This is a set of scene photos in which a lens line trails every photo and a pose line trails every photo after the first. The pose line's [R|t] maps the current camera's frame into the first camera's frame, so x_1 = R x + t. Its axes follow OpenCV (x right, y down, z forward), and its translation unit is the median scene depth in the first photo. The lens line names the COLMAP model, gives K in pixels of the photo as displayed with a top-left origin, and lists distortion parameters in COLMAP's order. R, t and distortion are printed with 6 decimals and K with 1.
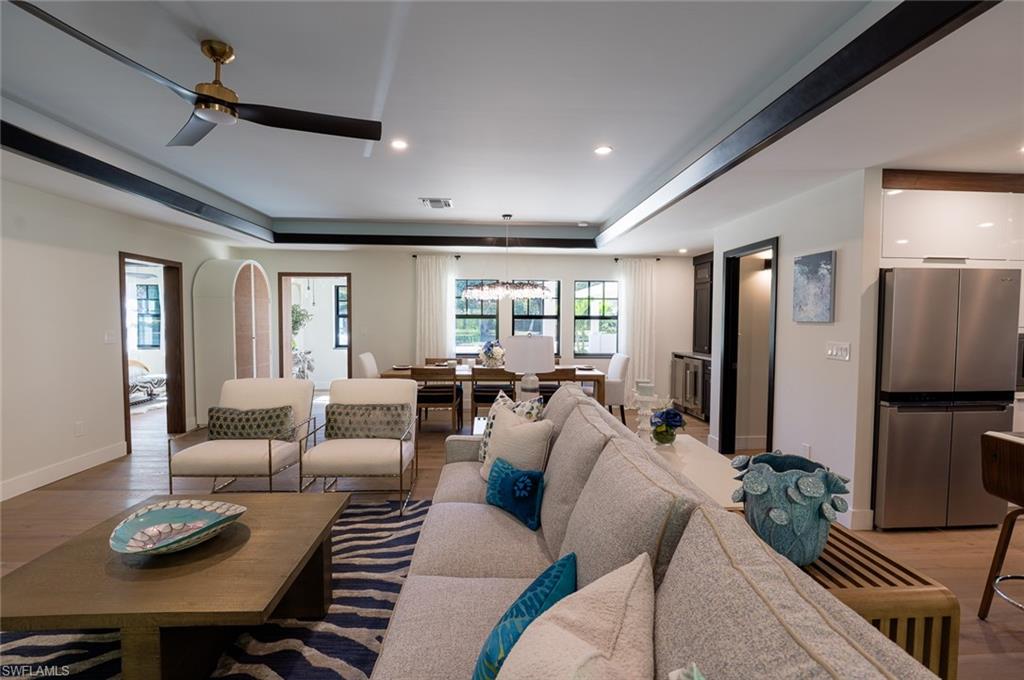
lens RADIAL K [[471.0, 0, 515.5], [0, 471.0, 342.4], [0, 0, 1]] dist [-0.008805, -0.003507]
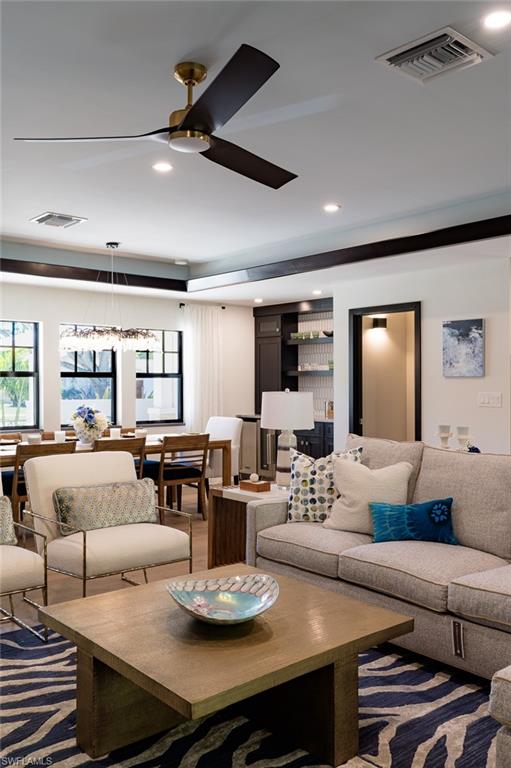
lens RADIAL K [[681.9, 0, 259.7], [0, 681.9, 387.1], [0, 0, 1]] dist [-0.009015, -0.008200]
pose [[0.798115, -0.009567, 0.602429, -0.520211], [0.034091, 0.998989, -0.029300, 0.009778], [-0.601539, 0.043922, 0.797635, -0.039710]]
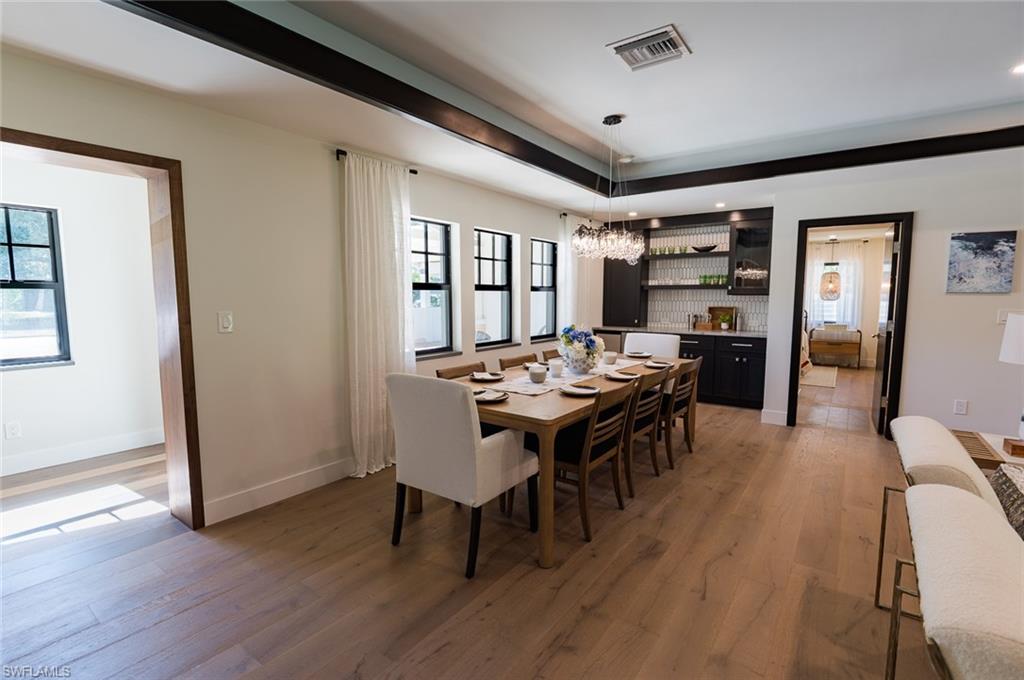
lens RADIAL K [[471.0, 0, 513.2], [0, 471.0, 340.3], [0, 0, 1]] dist [-0.008805, -0.003507]
pose [[0.640070, -0.079864, 0.764155, -0.602472], [0.039003, 0.996678, 0.071496, -0.033832], [-0.767326, -0.015958, 0.641058, 0.726057]]
